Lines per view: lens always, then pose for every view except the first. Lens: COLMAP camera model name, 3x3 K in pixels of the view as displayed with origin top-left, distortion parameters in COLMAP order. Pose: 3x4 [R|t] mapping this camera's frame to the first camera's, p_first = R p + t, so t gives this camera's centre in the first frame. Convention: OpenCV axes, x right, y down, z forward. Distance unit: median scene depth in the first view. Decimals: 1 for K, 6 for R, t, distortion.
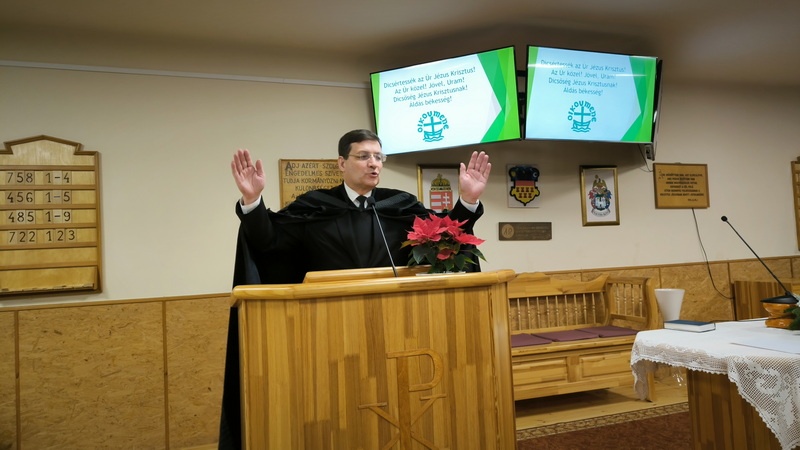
lens RADIAL K [[549.4, 0, 402.1], [0, 549.4, 226.9], [0, 0, 1]] dist [0.063964, -0.032652]
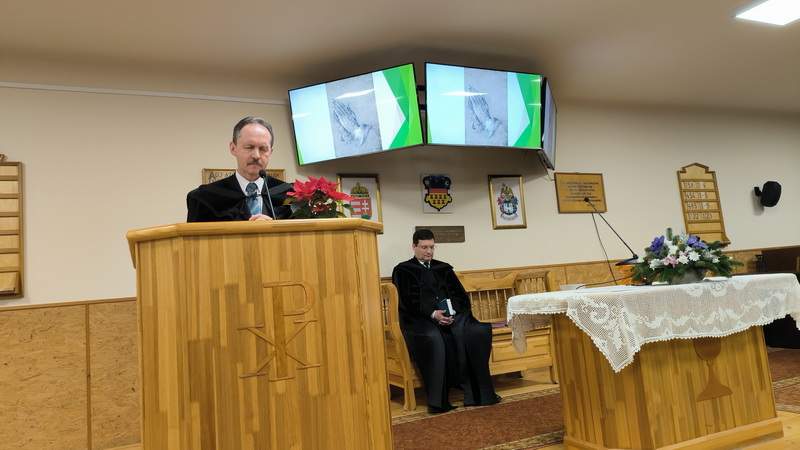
lens RADIAL K [[546.0, 0, 400.0], [0, 546.0, 225.0], [0, 0, 1]] dist [0.071697, -0.037581]
pose [[0.996433, -0.031577, 0.078262, 0.075888], [0.037740, 0.996194, -0.078566, 0.089813], [-0.075483, 0.081239, 0.993832, -0.087144]]
